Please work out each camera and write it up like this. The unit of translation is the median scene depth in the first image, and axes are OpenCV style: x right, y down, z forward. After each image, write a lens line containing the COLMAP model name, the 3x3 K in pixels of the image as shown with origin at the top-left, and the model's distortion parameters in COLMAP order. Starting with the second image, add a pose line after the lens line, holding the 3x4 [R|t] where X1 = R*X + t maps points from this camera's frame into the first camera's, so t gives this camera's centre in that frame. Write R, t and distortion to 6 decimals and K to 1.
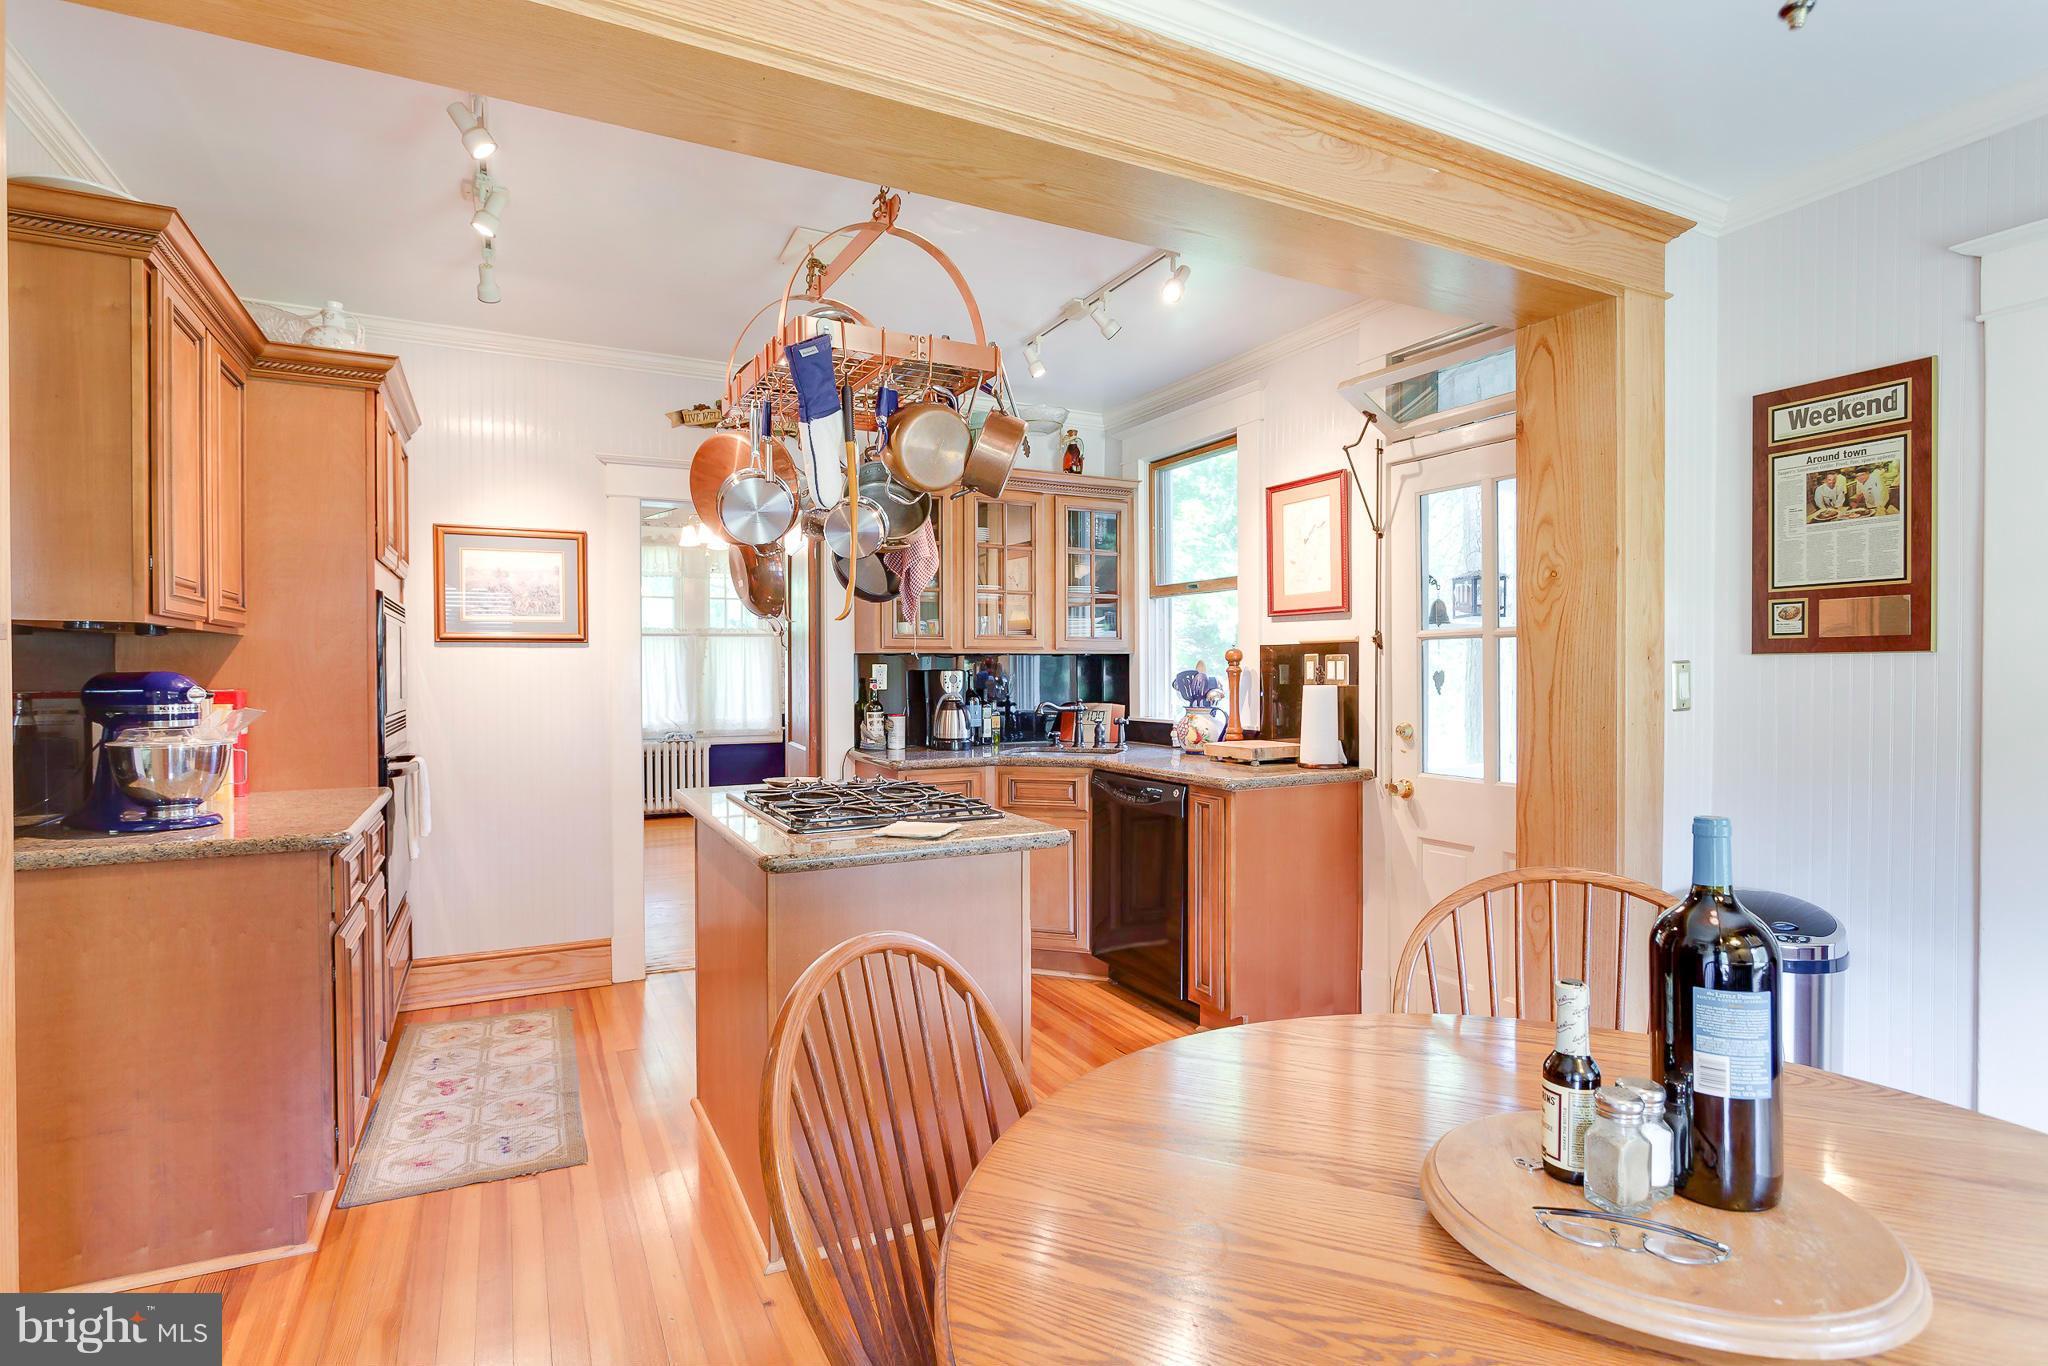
lens RADIAL K [[994.7, 0, 1006.6], [0, 994.7, 679.2], [0, 0, 1]] dist [-0.011330, 0.003808]
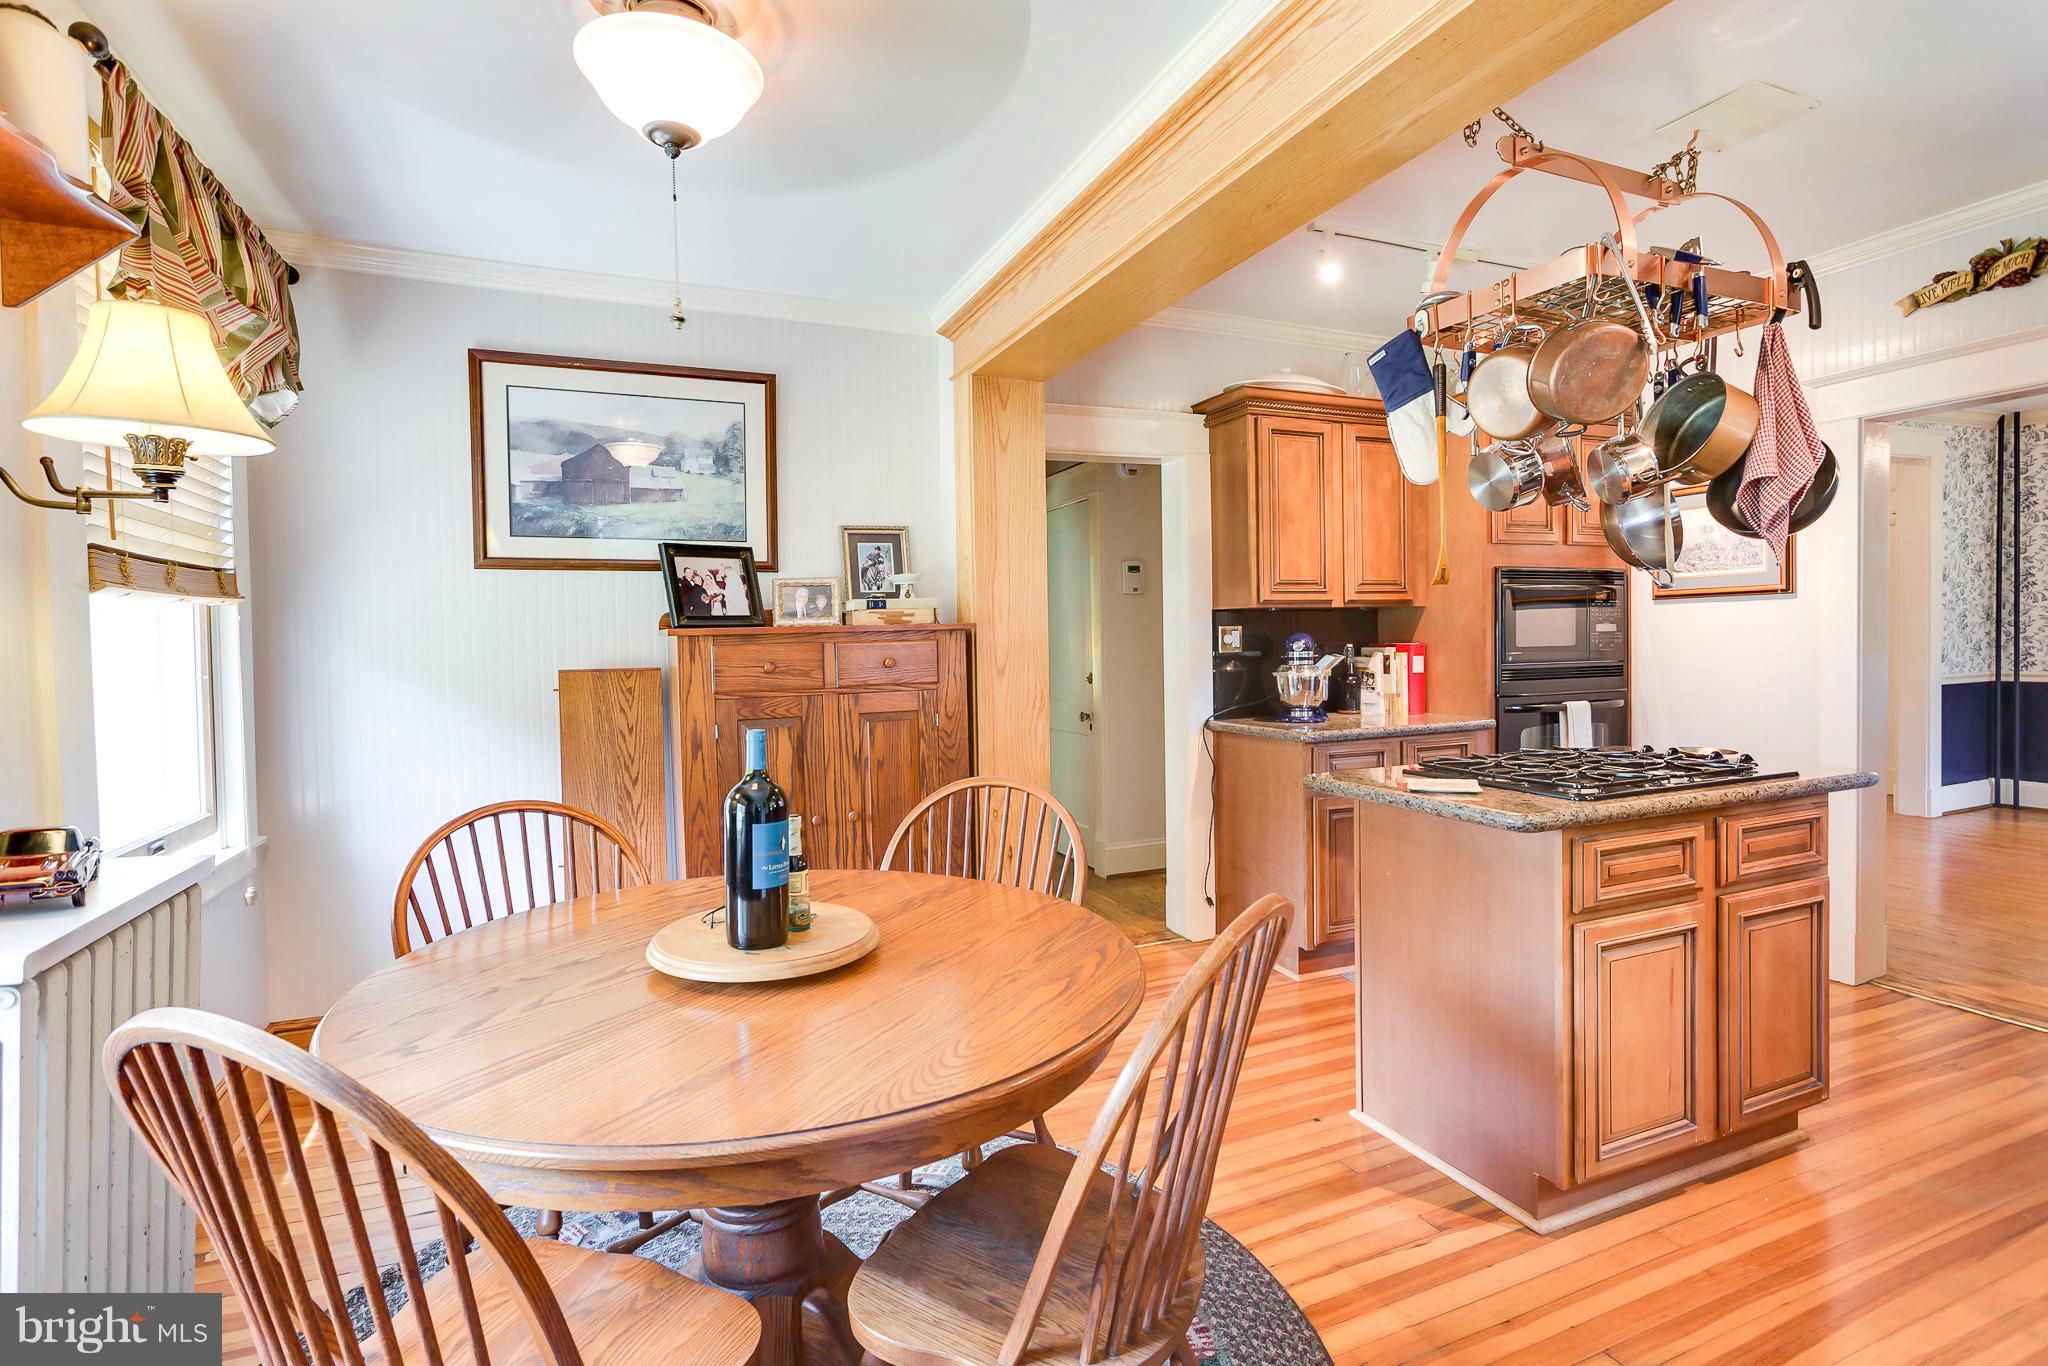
lens RADIAL K [[994.7, 0, 1009.6], [0, 994.7, 669.2], [0, 0, 1]] dist [-0.011330, 0.003808]
pose [[-0.069057, 0.035277, -0.996989, 0.539720], [0.010148, 0.999348, 0.034658, -0.005710], [0.997561, -0.007724, -0.069370, 0.346355]]
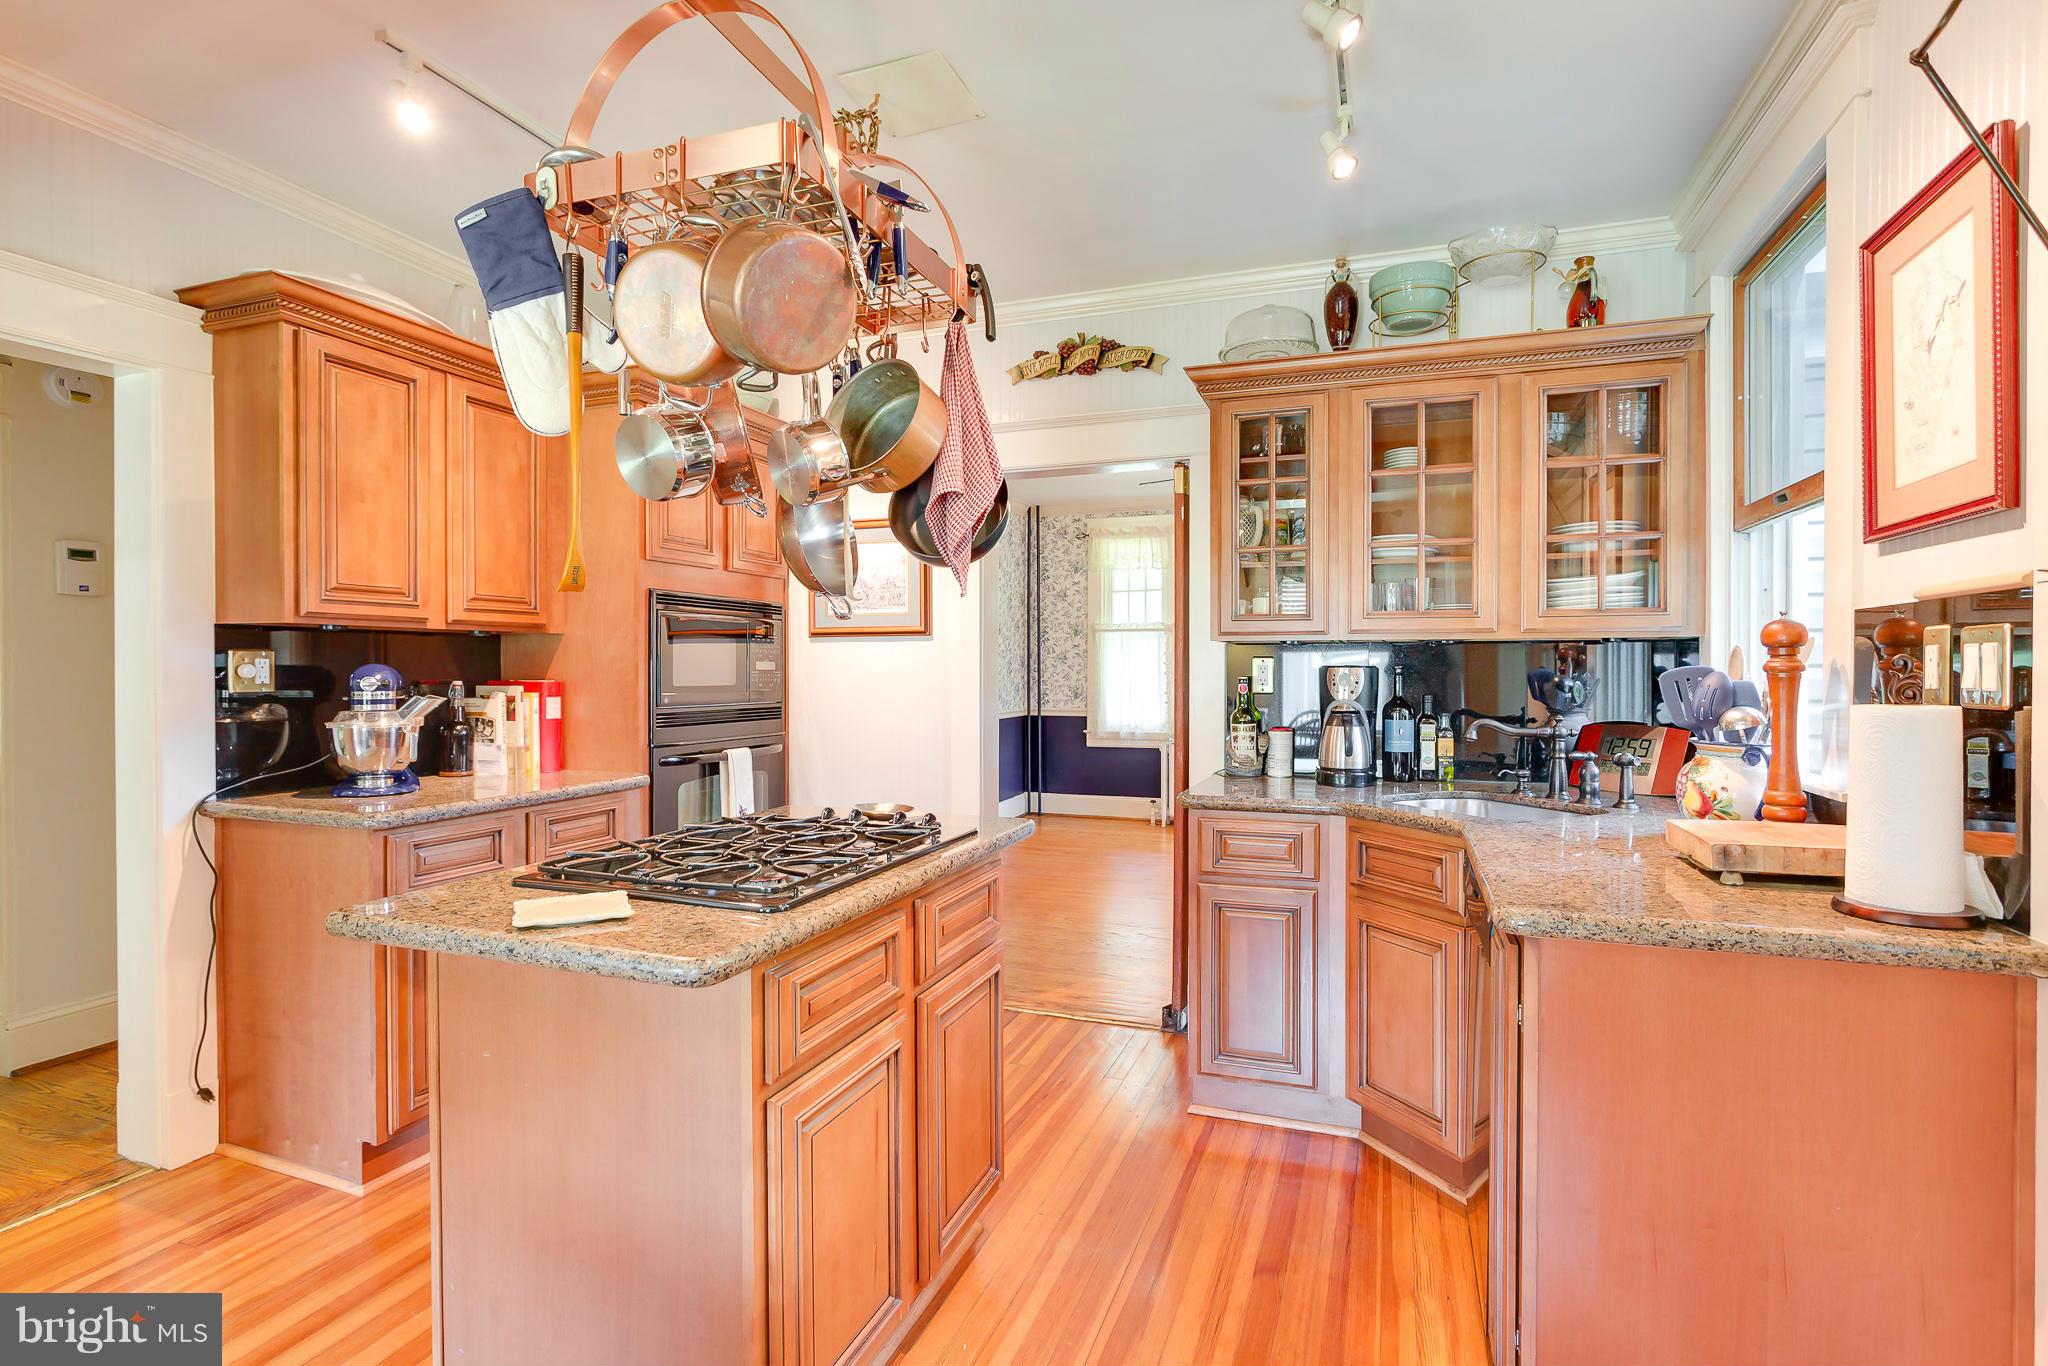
lens RADIAL K [[994.7, 0, 1022.4], [0, 994.7, 673.1], [0, 0, 1]] dist [-0.011330, 0.003808]
pose [[0.681388, 0.007395, -0.731885, 0.321842], [-0.009452, 0.999954, 0.001303, -0.003381], [0.731862, 0.006030, 0.681427, 0.431219]]
